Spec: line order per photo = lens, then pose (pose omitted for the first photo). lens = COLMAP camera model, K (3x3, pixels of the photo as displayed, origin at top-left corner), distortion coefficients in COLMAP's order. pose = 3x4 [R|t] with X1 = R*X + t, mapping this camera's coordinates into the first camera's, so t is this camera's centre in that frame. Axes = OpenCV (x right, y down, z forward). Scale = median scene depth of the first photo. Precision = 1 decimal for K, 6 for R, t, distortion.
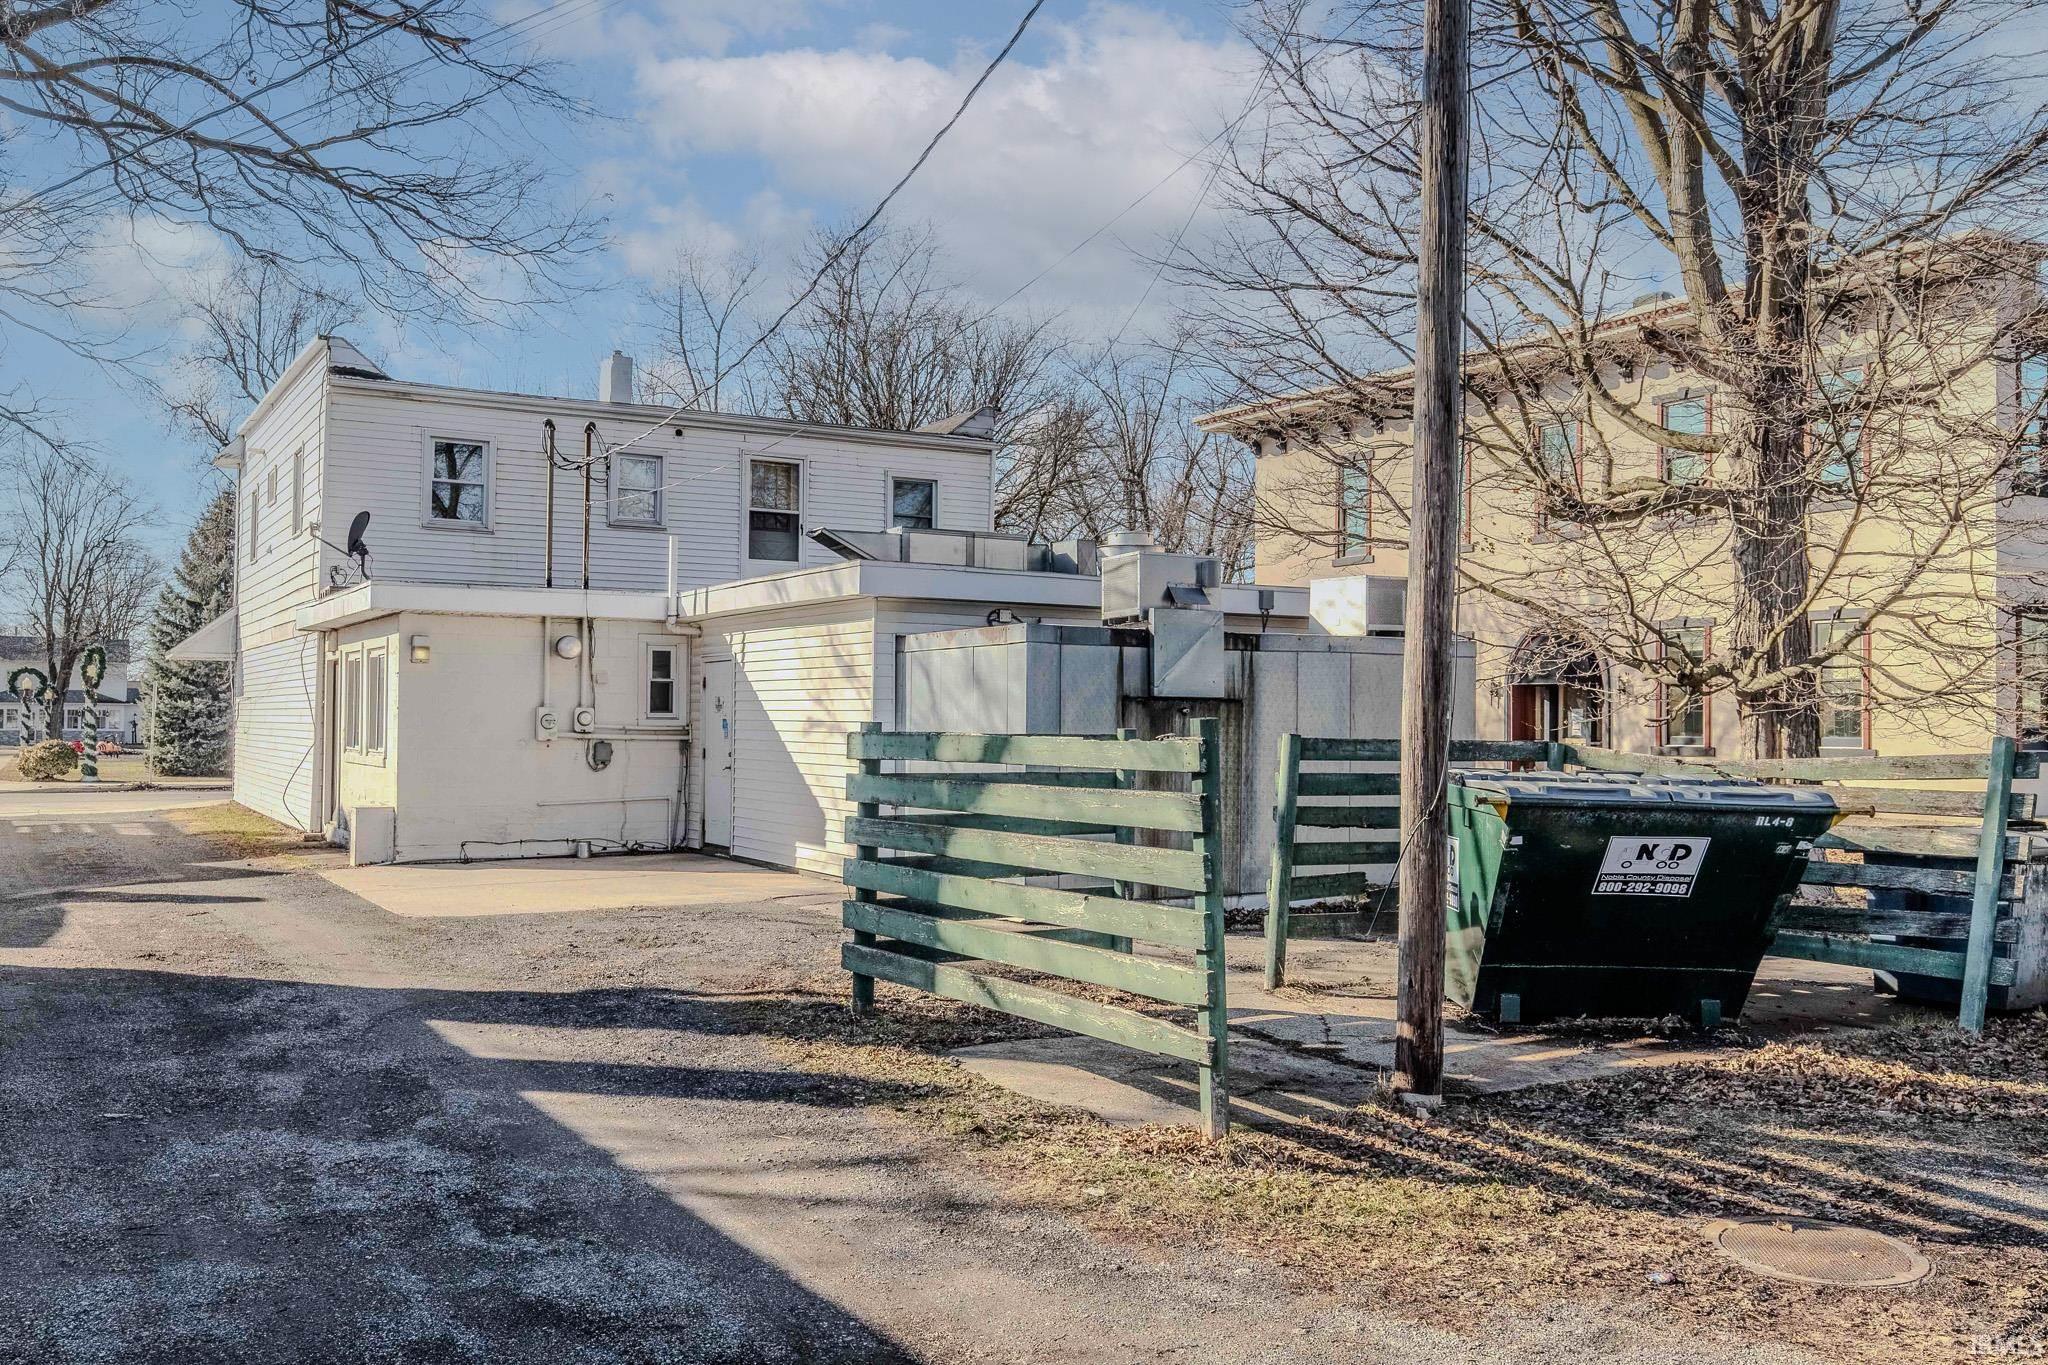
lens RADIAL K [[1780.7, 0, 1024.1], [0, 1780.7, 688.1], [0, 0, 1]] dist [0.017394, -0.004699]
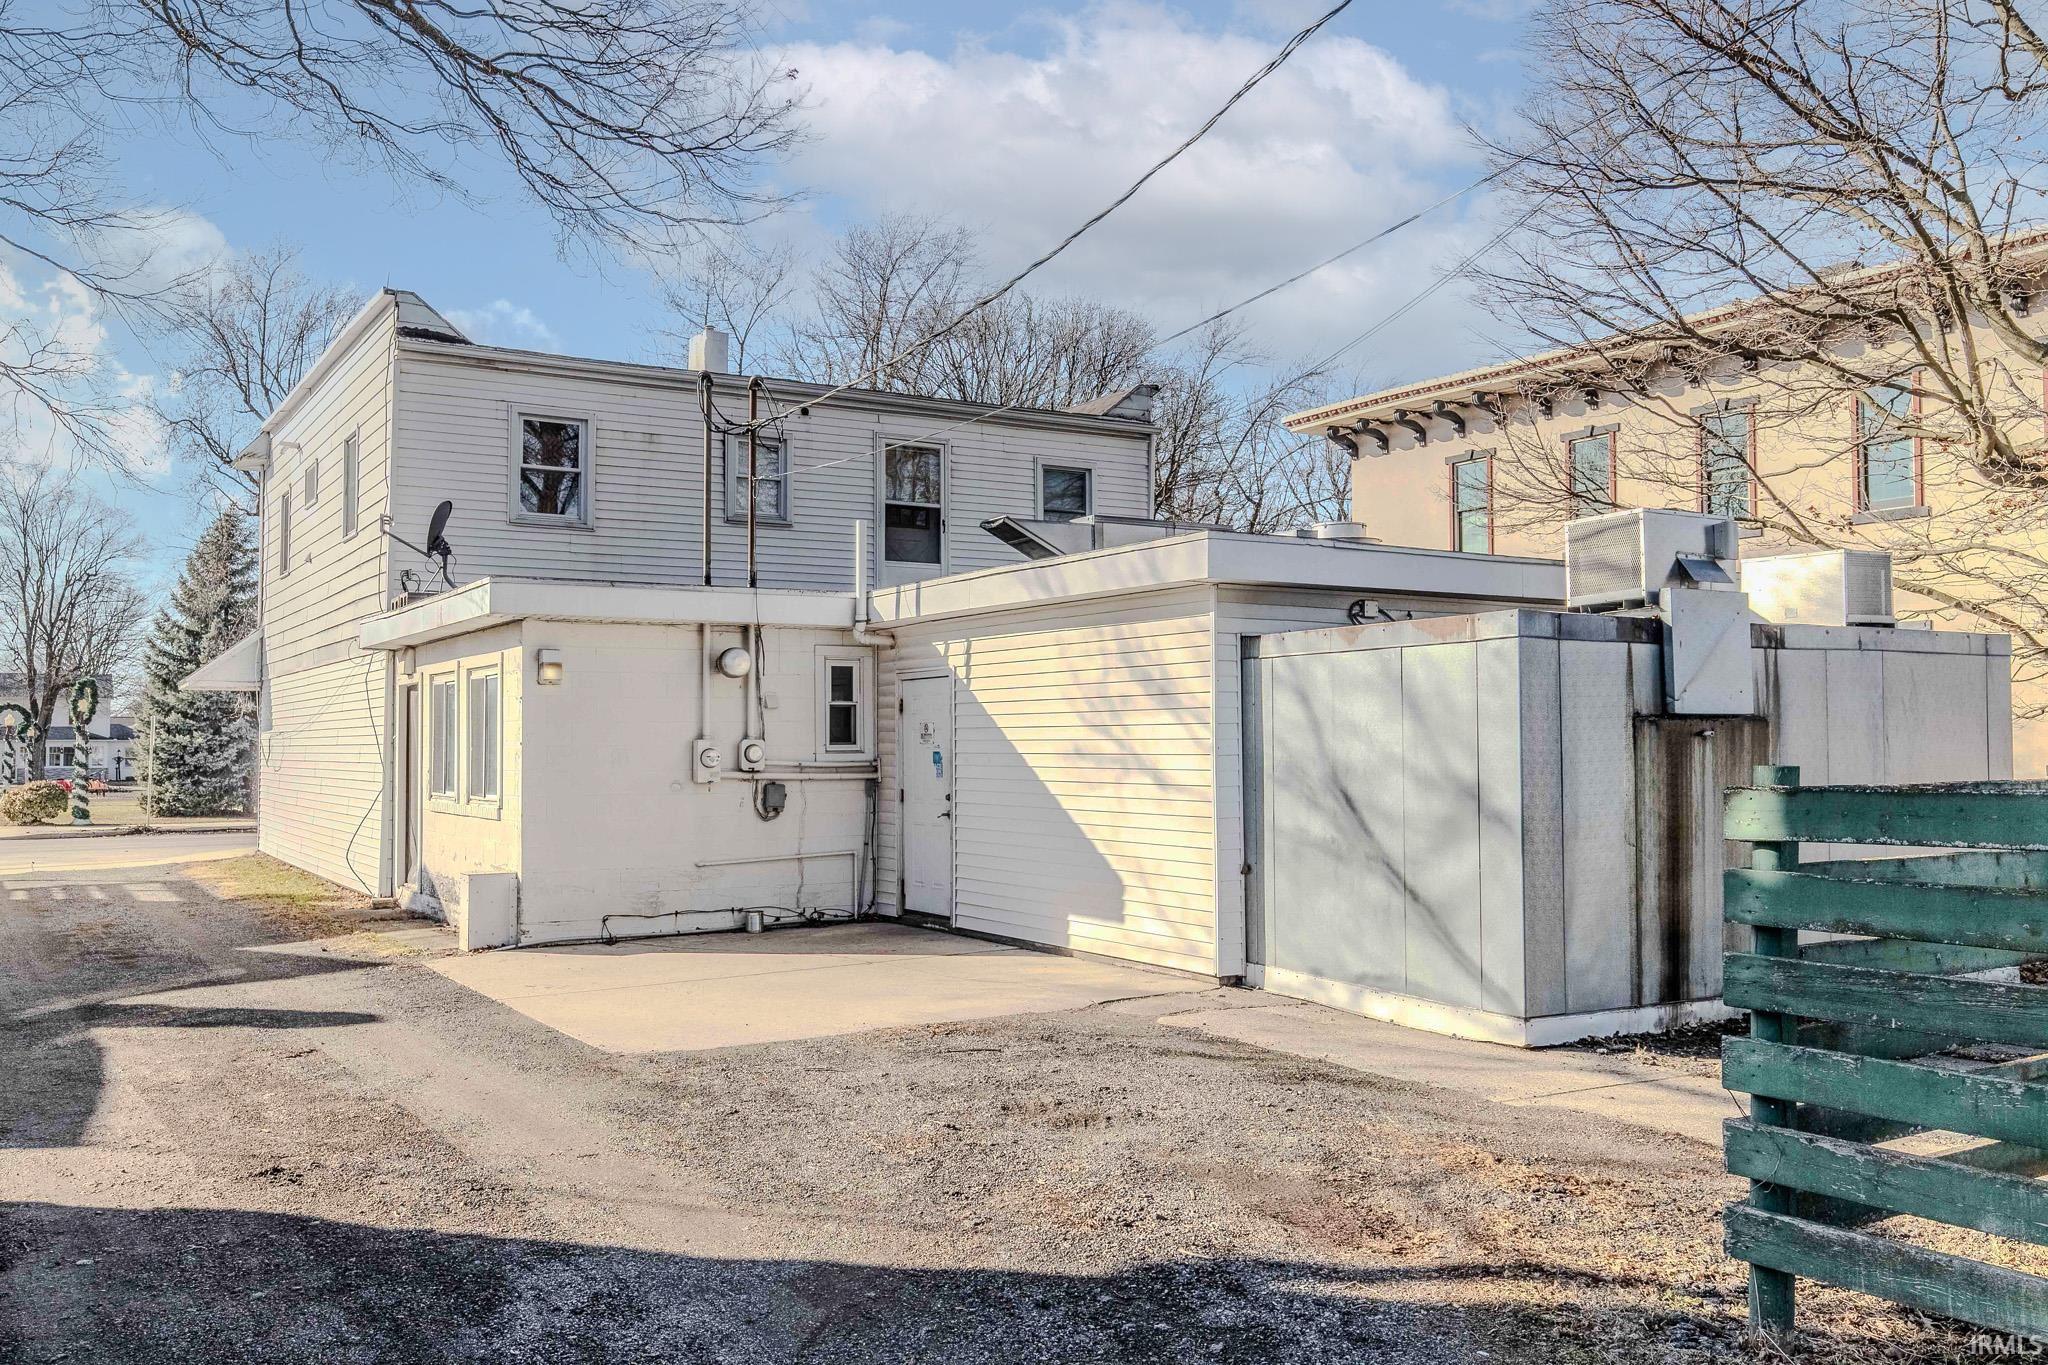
lens RADIAL K [[1718.4, 0, 1025.3], [0, 1718.4, 684.6], [0, 0, 1]] dist [0.006855, 0.023781]
pose [[0.999588, -0.012469, 0.025847, -0.136724], [0.012888, 0.999787, -0.016119, 0.000510], [-0.025641, 0.016446, 0.999536, 0.227098]]
